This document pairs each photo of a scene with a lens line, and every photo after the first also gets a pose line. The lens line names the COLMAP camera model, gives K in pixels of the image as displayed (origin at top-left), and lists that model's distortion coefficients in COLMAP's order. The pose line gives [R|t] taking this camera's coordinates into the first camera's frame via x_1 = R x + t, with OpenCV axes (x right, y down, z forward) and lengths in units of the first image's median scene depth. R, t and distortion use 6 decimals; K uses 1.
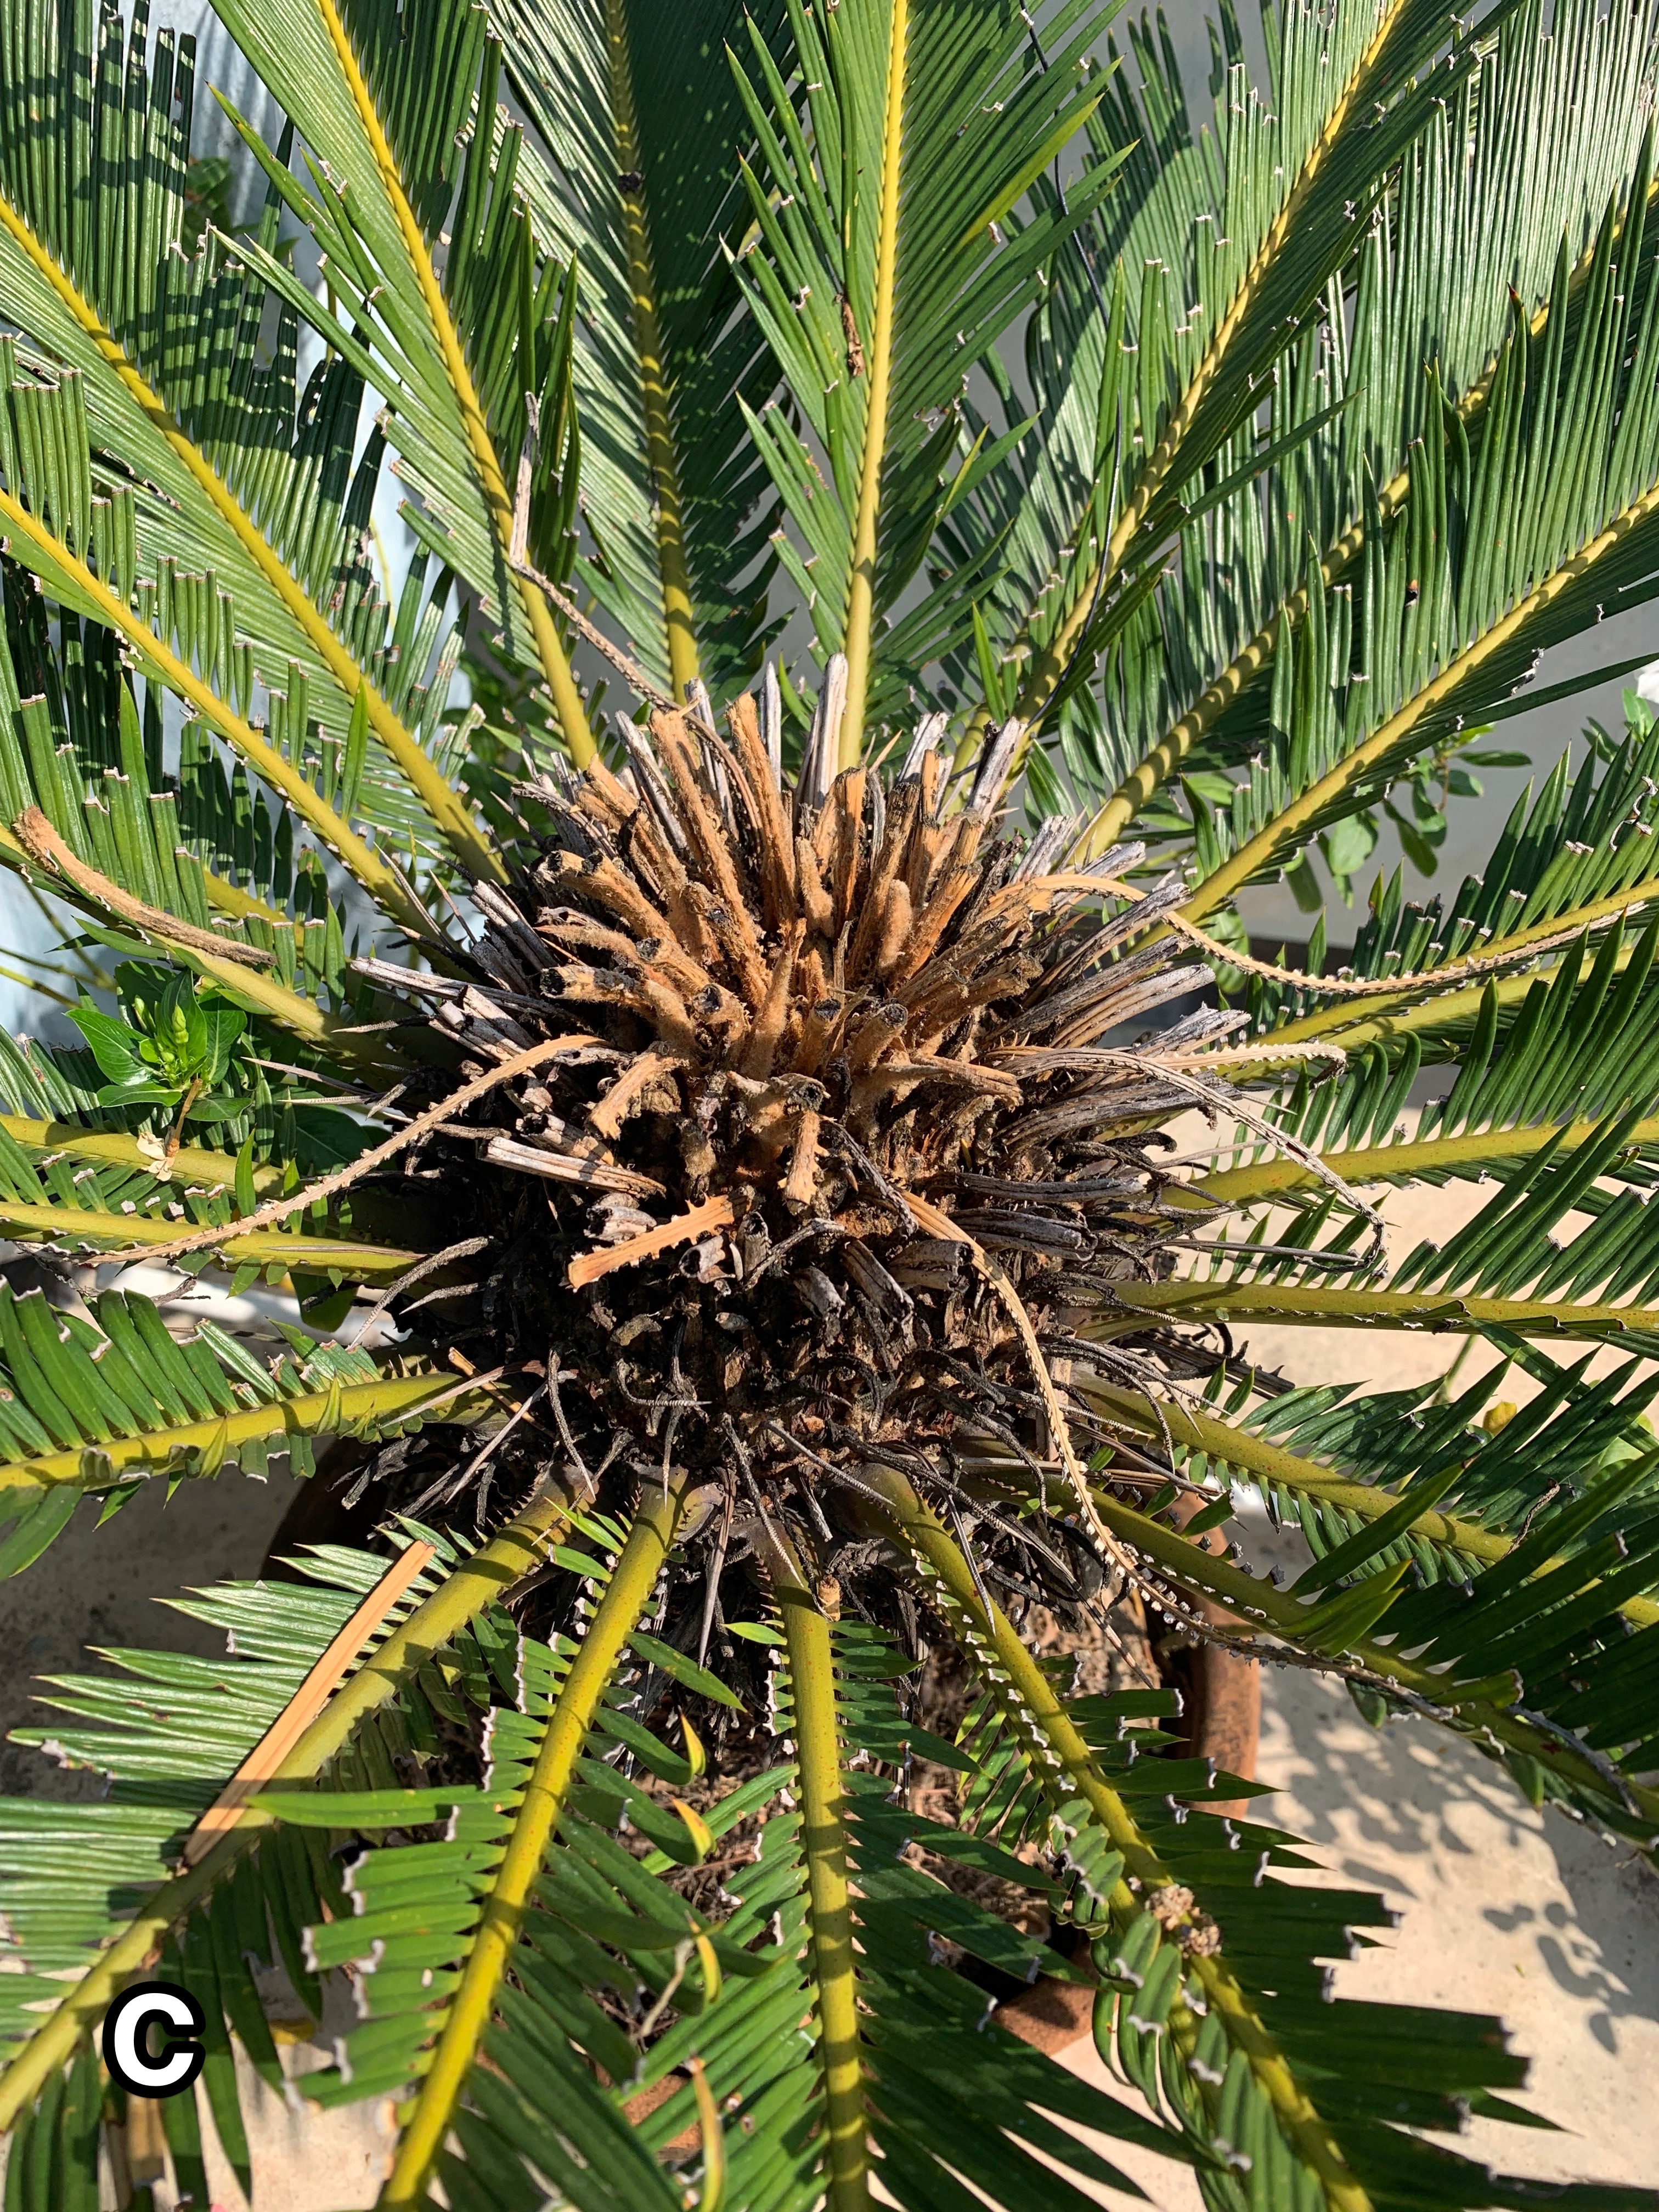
lens RADIAL K [[1708.2, 0, 857.1], [0, 1708.2, 1096.0], [0, 0, 1]] dist [0.023286, -0.036650]
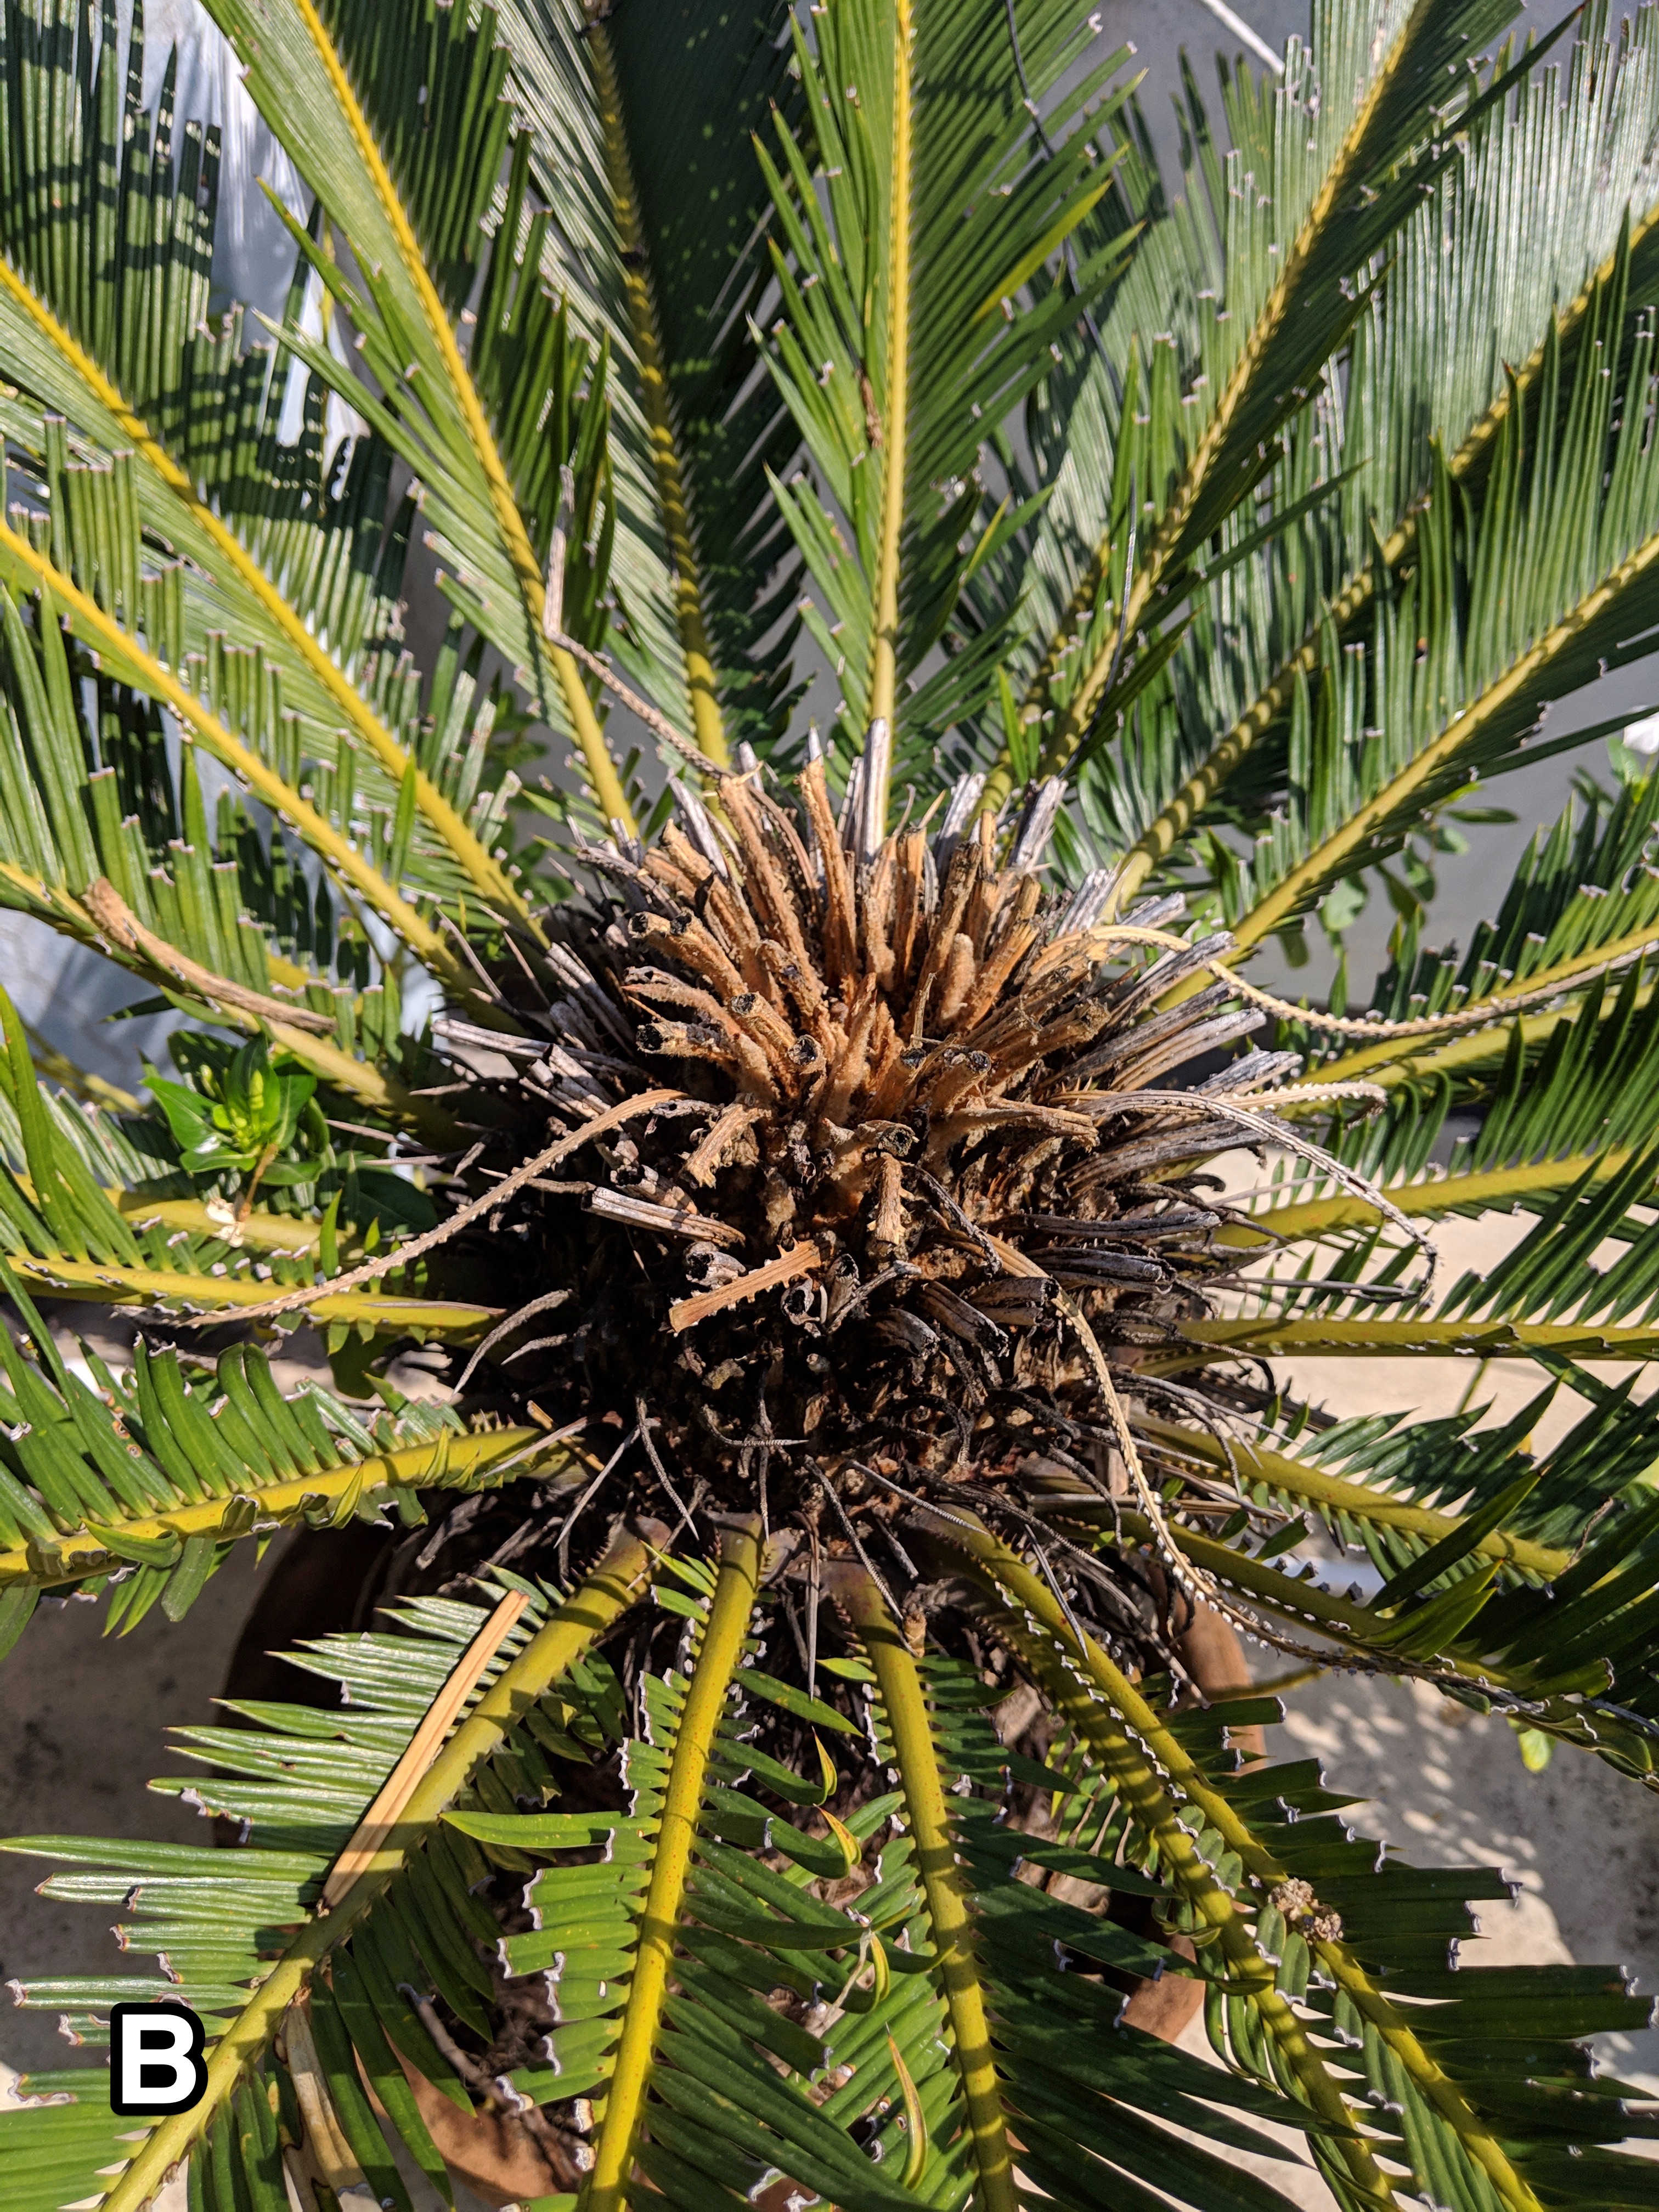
lens RADIAL K [[1781.9, 0, 851.5], [0, 1781.9, 1112.5], [0, 0, 1]] dist [0.076751, -0.156947]
pose [[0.998796, -0.024088, 0.042731, -0.087728], [0.025436, 0.999187, -0.031284, 0.013526], [-0.041943, 0.032333, 0.998597, -0.075269]]
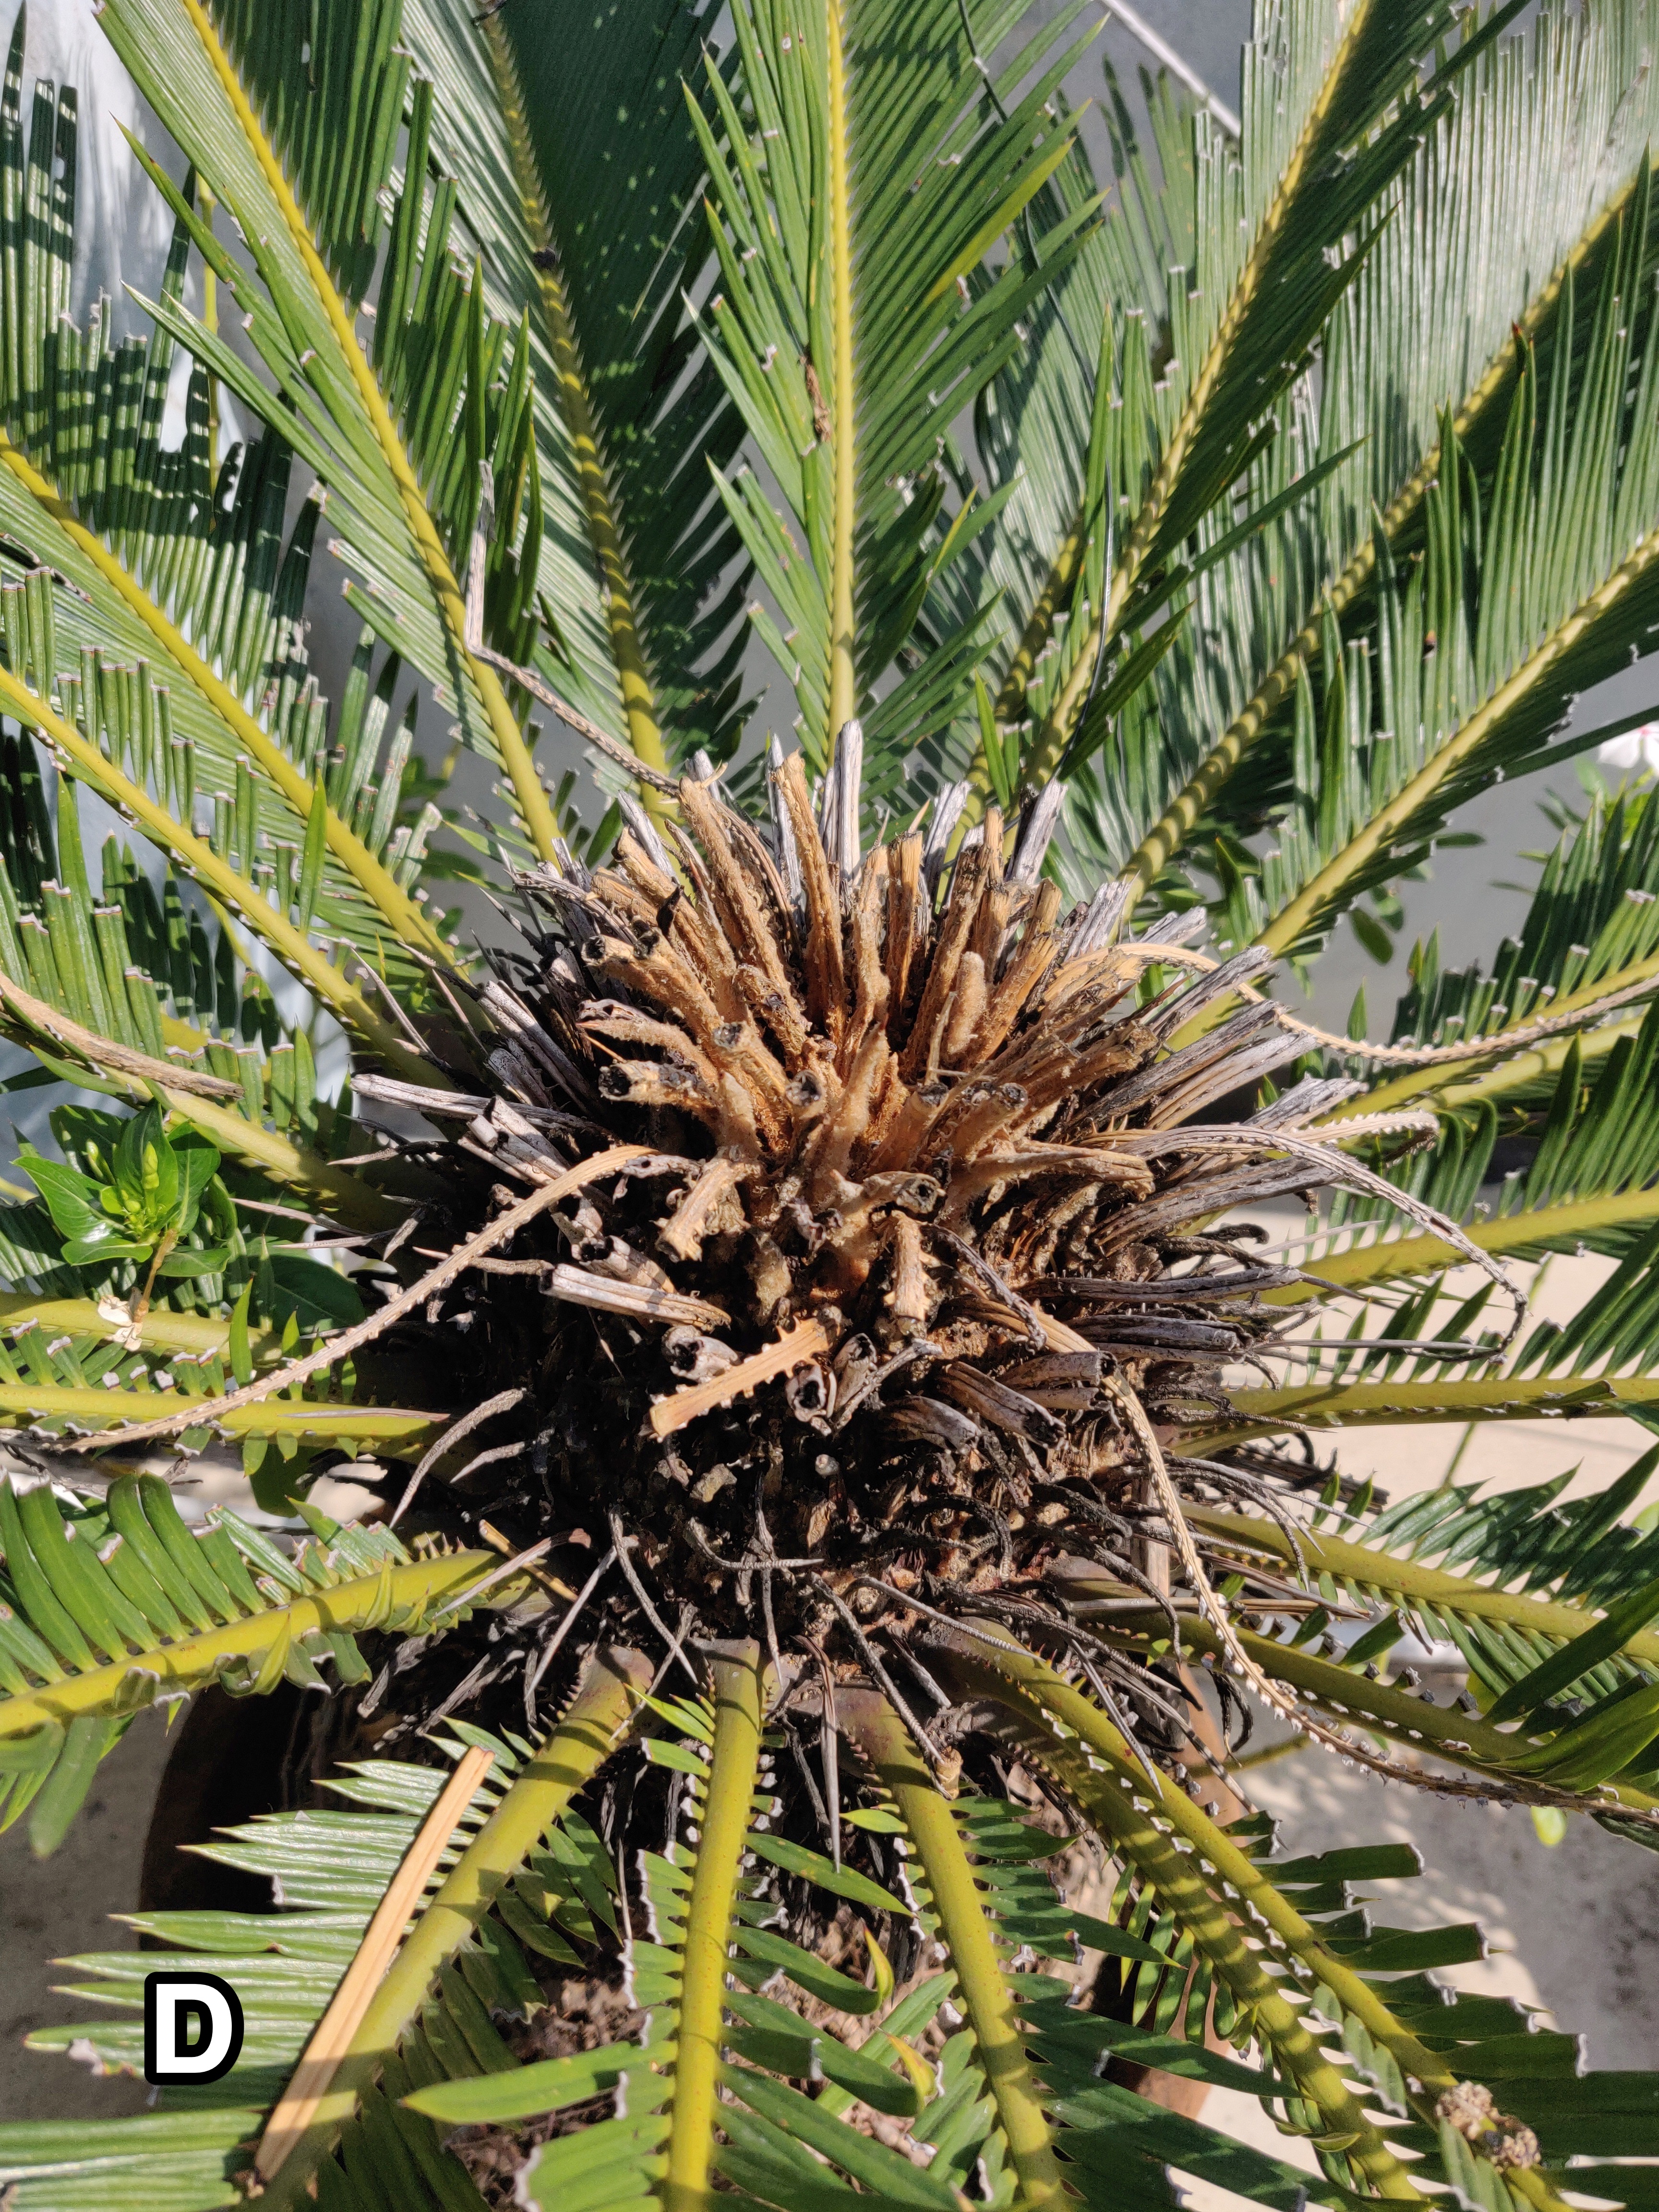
lens RADIAL K [[1748.9, 0, 823.0], [0, 1748.9, 1158.0], [0, 0, 1]] dist [-0.090258, 0.194154]
pose [[0.994935, -0.060342, 0.080398, -0.125563], [0.064300, 0.996796, -0.047581, 0.017183], [-0.077269, 0.052509, 0.995627, 0.101218]]
